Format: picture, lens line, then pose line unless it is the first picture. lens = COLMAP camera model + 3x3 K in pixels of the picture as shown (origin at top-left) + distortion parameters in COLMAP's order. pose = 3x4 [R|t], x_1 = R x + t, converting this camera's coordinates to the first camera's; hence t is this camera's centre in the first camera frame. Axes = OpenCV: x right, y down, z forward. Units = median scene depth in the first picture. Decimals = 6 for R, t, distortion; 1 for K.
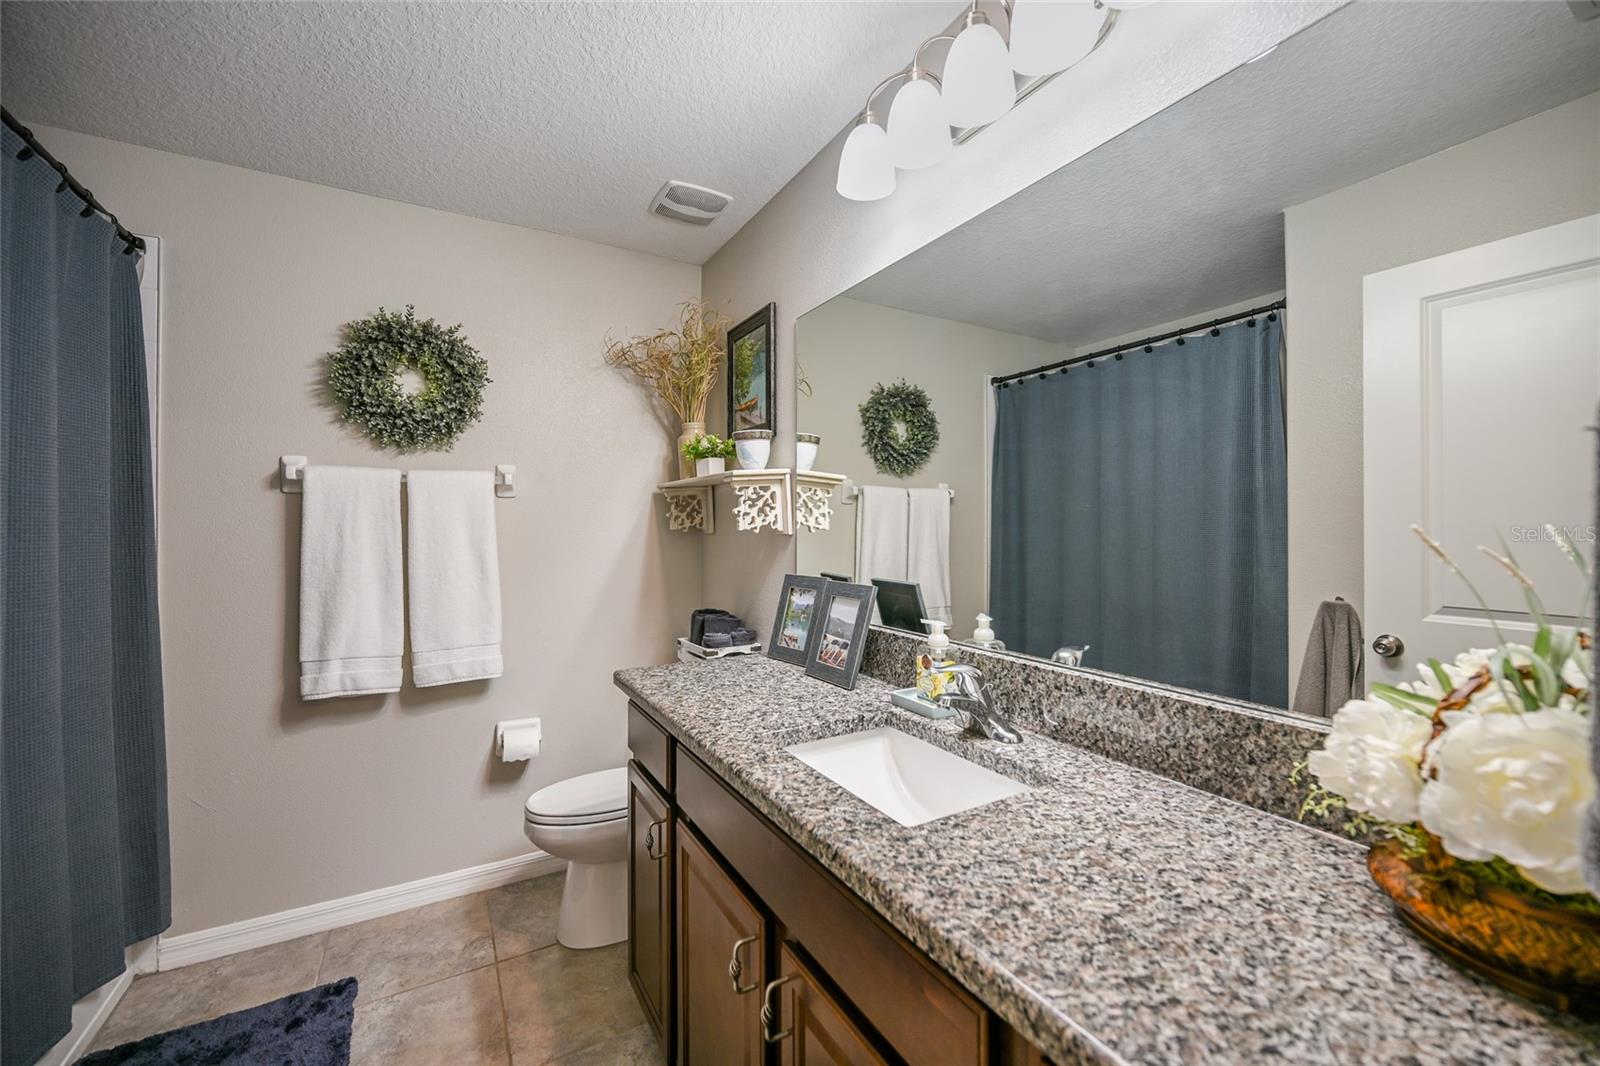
lens RADIAL K [[641.5, 0, 815.7], [0, 641.5, 528.0], [0, 0, 1]] dist [-0.007148, 0.000019]
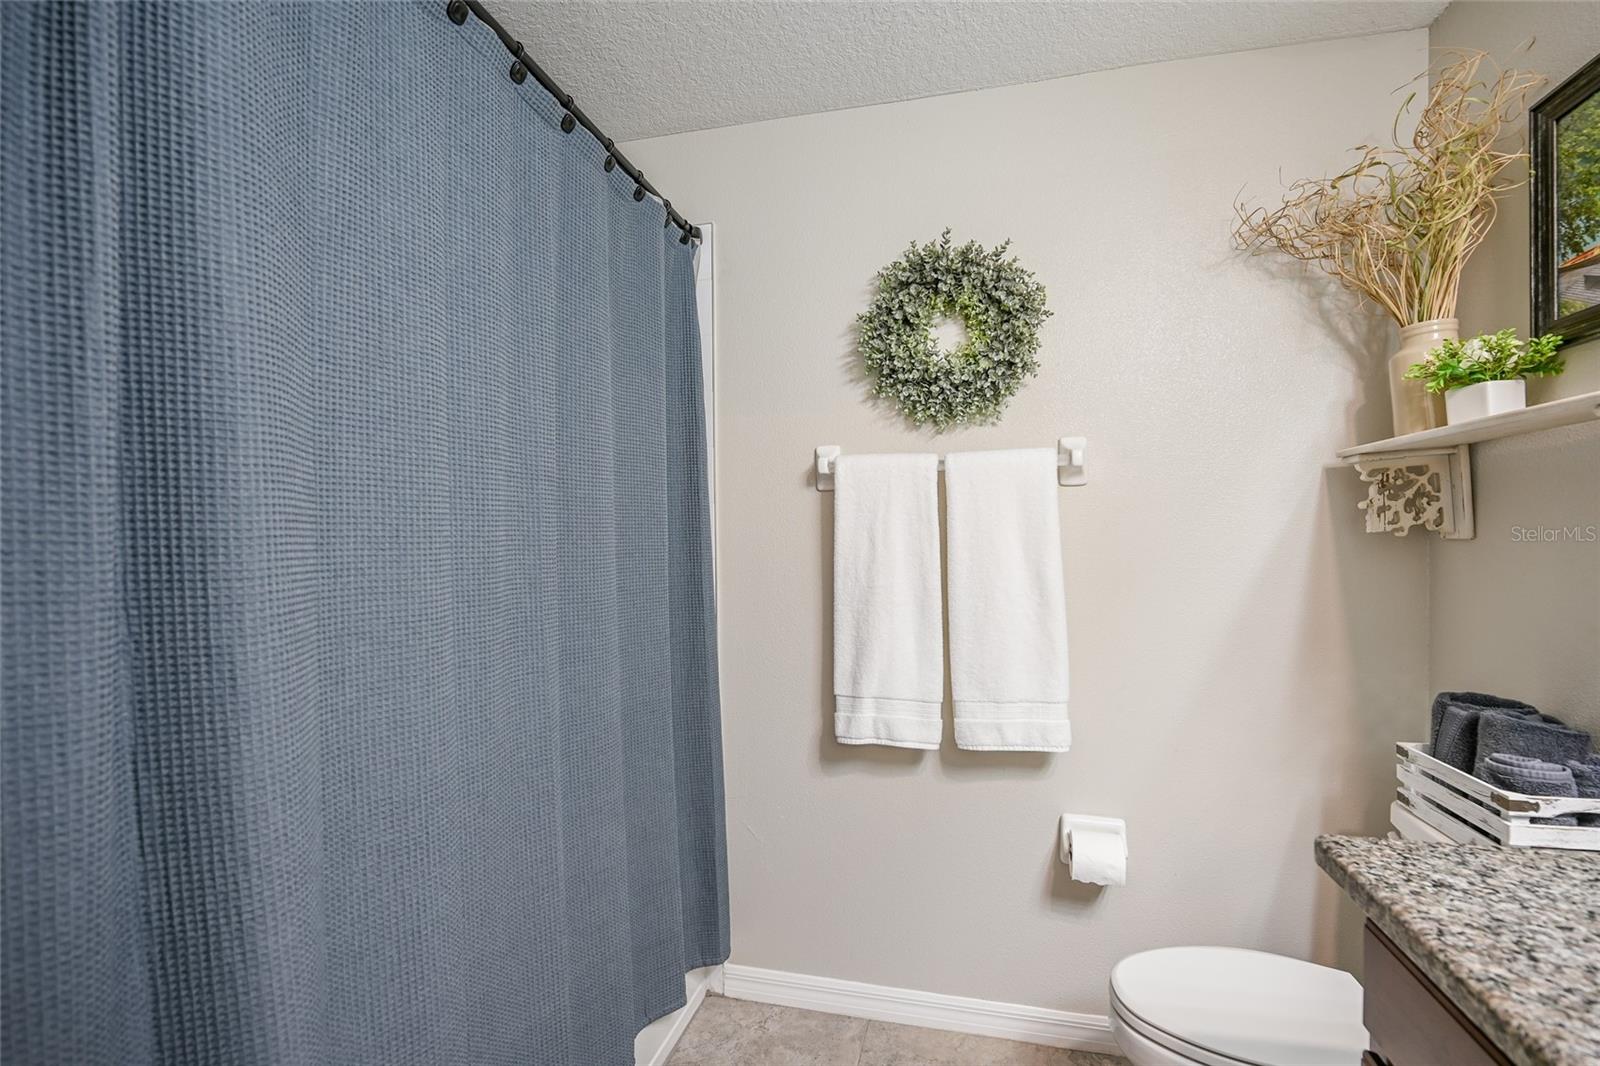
lens RADIAL K [[641.5, 0, 815.7], [0, 641.5, 528.0], [0, 0, 1]] dist [-0.007148, 0.000019]
pose [[0.695394, -0.008931, -0.718573, -0.213782], [0.006090, 0.999960, -0.006535, -0.000476], [0.718603, 0.000168, 0.695421, 0.382604]]
